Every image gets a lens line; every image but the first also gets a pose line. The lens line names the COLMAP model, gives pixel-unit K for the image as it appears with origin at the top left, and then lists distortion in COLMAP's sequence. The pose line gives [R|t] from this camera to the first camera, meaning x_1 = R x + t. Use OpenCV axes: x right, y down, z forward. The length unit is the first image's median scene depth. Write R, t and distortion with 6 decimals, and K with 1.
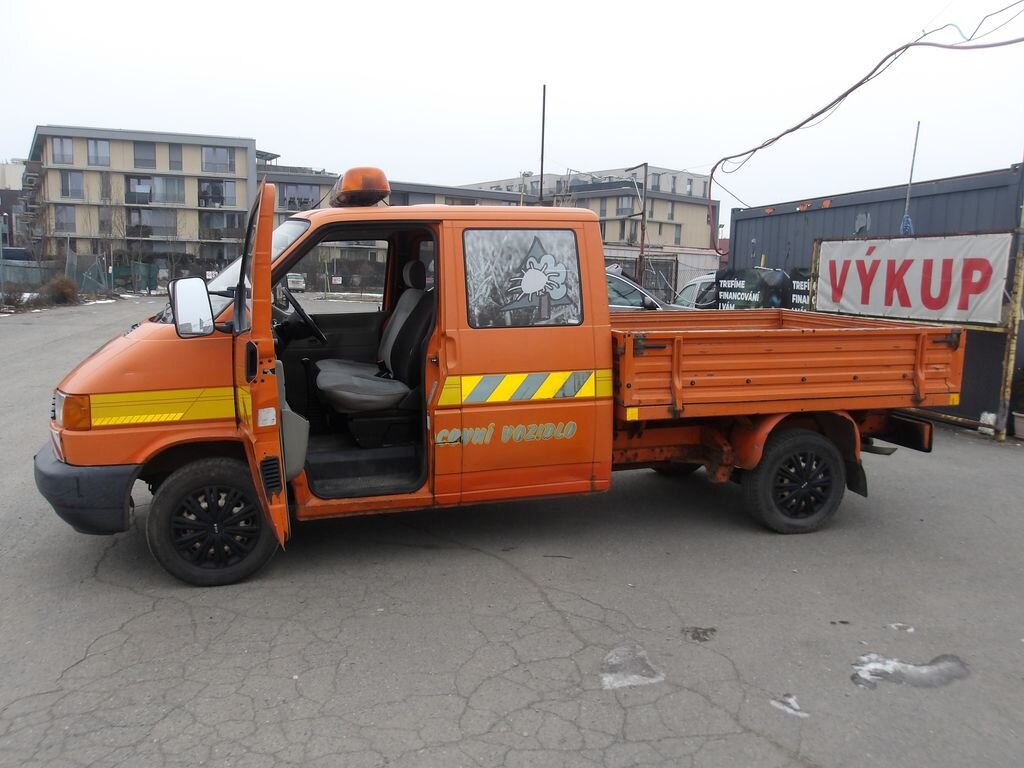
lens RADIAL K [[843.5, 0, 520.4], [0, 843.5, 386.0], [0, 0, 1]] dist [-0.006599, 0.023745]
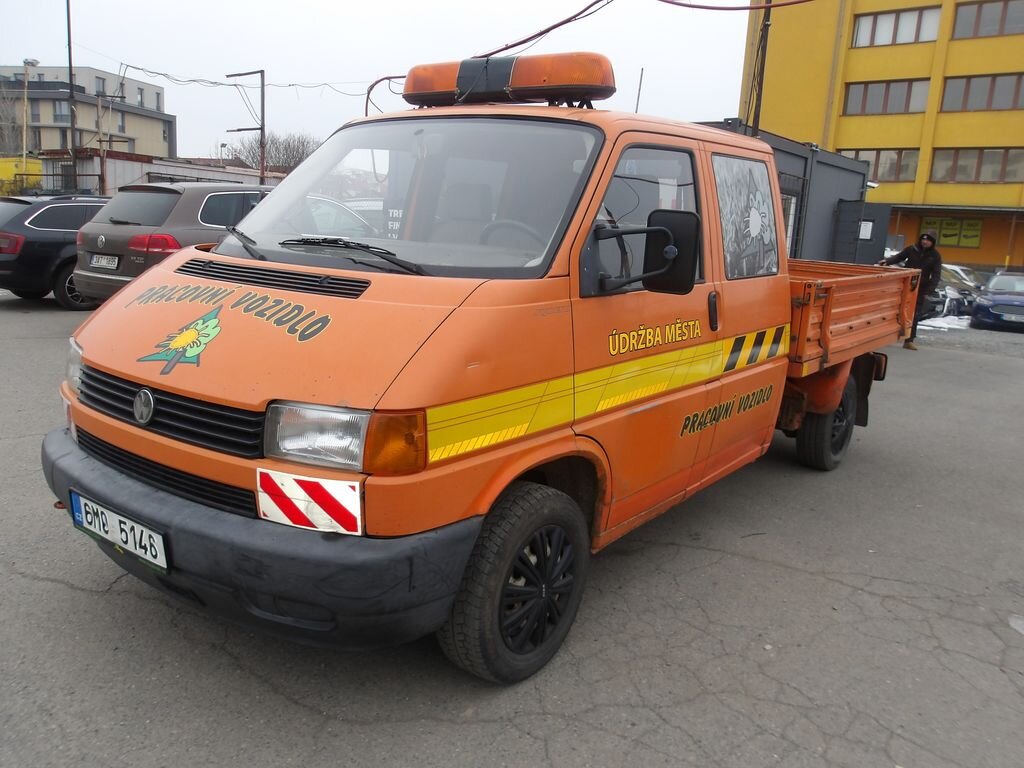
lens RADIAL K [[849.9, 0, 480.7], [0, 849.9, 369.4], [0, 0, 1]] dist [0.001822, -0.000641]
pose [[0.820810, -0.073302, 0.566478, -0.683102], [0.034747, 0.996303, 0.078573, -0.052137], [-0.570143, -0.044811, 0.820322, 0.435040]]
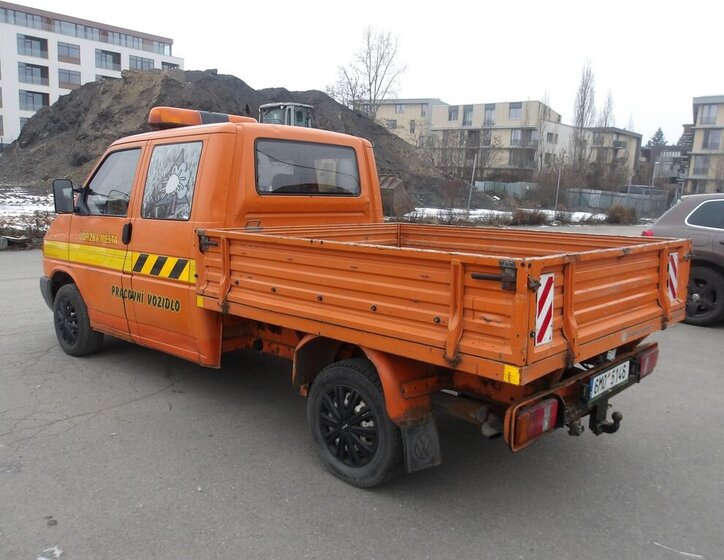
lens RADIAL K [[621.6, 0, 350.9], [0, 621.6, 279.8], [0, 0, 1]] dist [-0.016426, 0.007956]
pose [[0.506950, 0.122717, -0.853195, 0.933573], [-0.135280, 0.988875, 0.061852, -0.073408], [0.851294, 0.084064, 0.517911, 0.733685]]
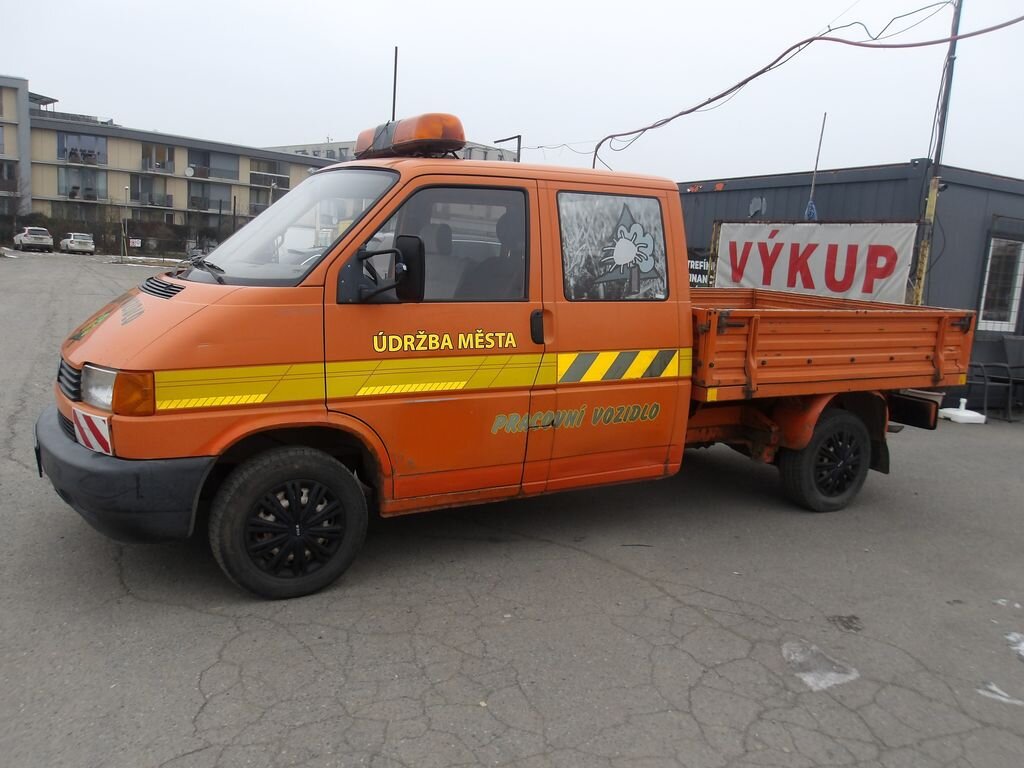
lens RADIAL K [[838.5, 0, 499.7], [0, 838.5, 383.9], [0, 0, 1]] dist [-0.003987, 0.004319]
pose [[0.975250, 0.002796, 0.221088, -0.311554], [-0.009501, 0.999526, 0.029270, -0.004434], [-0.220901, -0.030646, 0.974815, 0.122968]]
